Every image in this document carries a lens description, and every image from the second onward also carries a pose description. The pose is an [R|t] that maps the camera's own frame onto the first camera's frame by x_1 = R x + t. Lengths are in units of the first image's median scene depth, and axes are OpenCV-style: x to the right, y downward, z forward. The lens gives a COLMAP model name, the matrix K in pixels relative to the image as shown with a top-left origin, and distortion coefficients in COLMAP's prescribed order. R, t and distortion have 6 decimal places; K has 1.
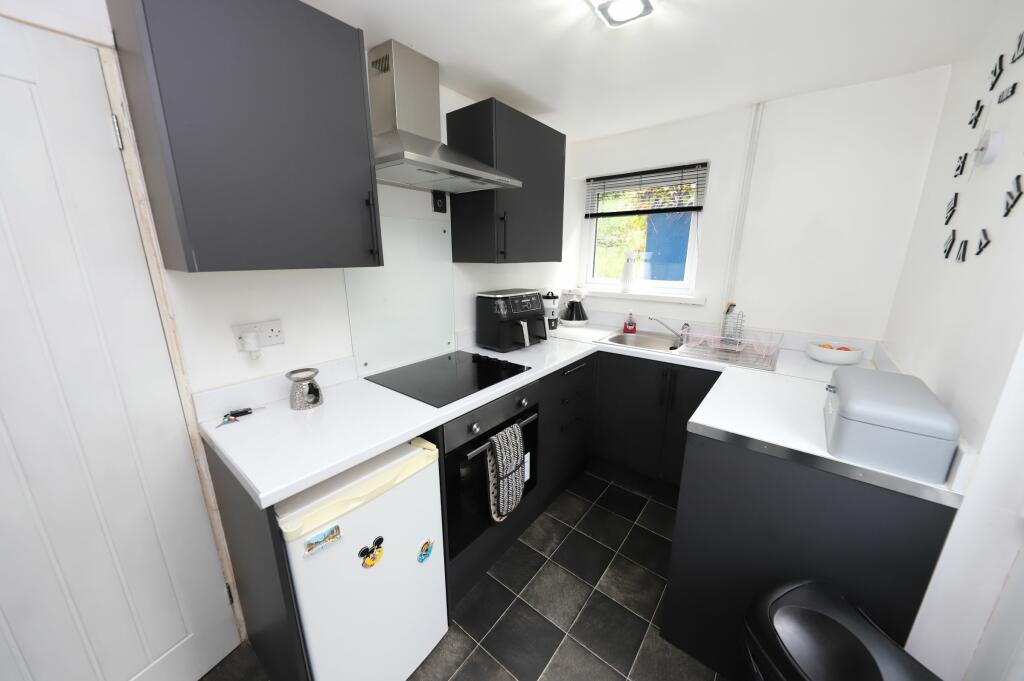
lens RADIAL K [[356.1, 0, 511.8], [0, 356.1, 342.1], [0, 0, 1]] dist [0.018151, -0.000374]
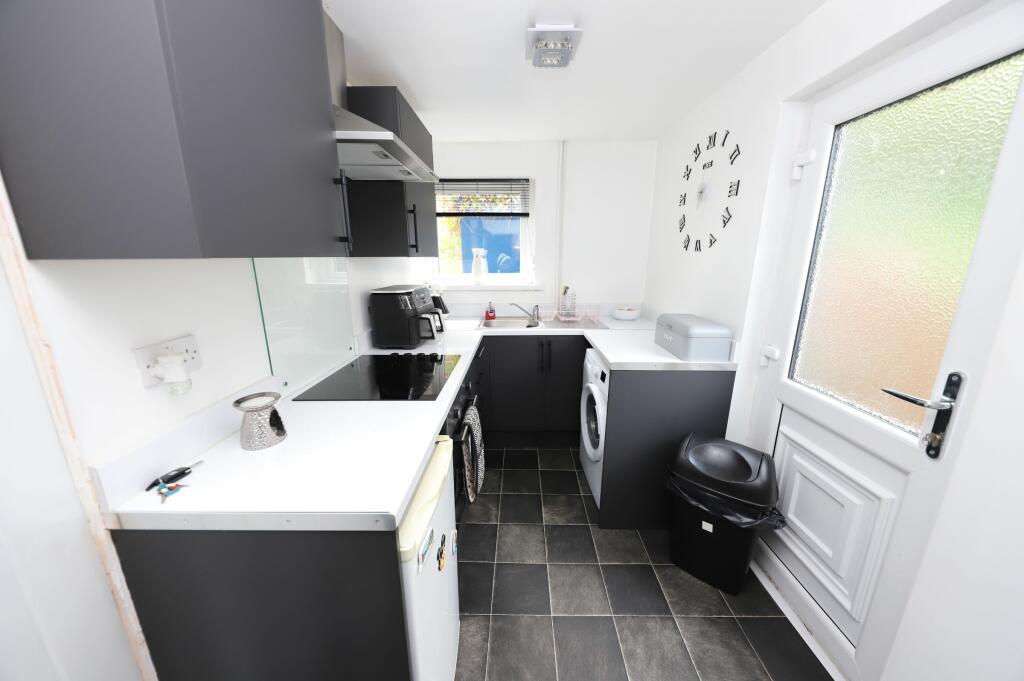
lens RADIAL K [[356.1, 0, 511.2], [0, 356.1, 341.3], [0, 0, 1]] dist [0.018151, -0.000374]
pose [[0.795934, -0.147107, 0.587238, -0.450249], [0.152495, 0.987467, 0.040678, 0.012200], [-0.585862, 0.057174, 0.808391, 0.056895]]
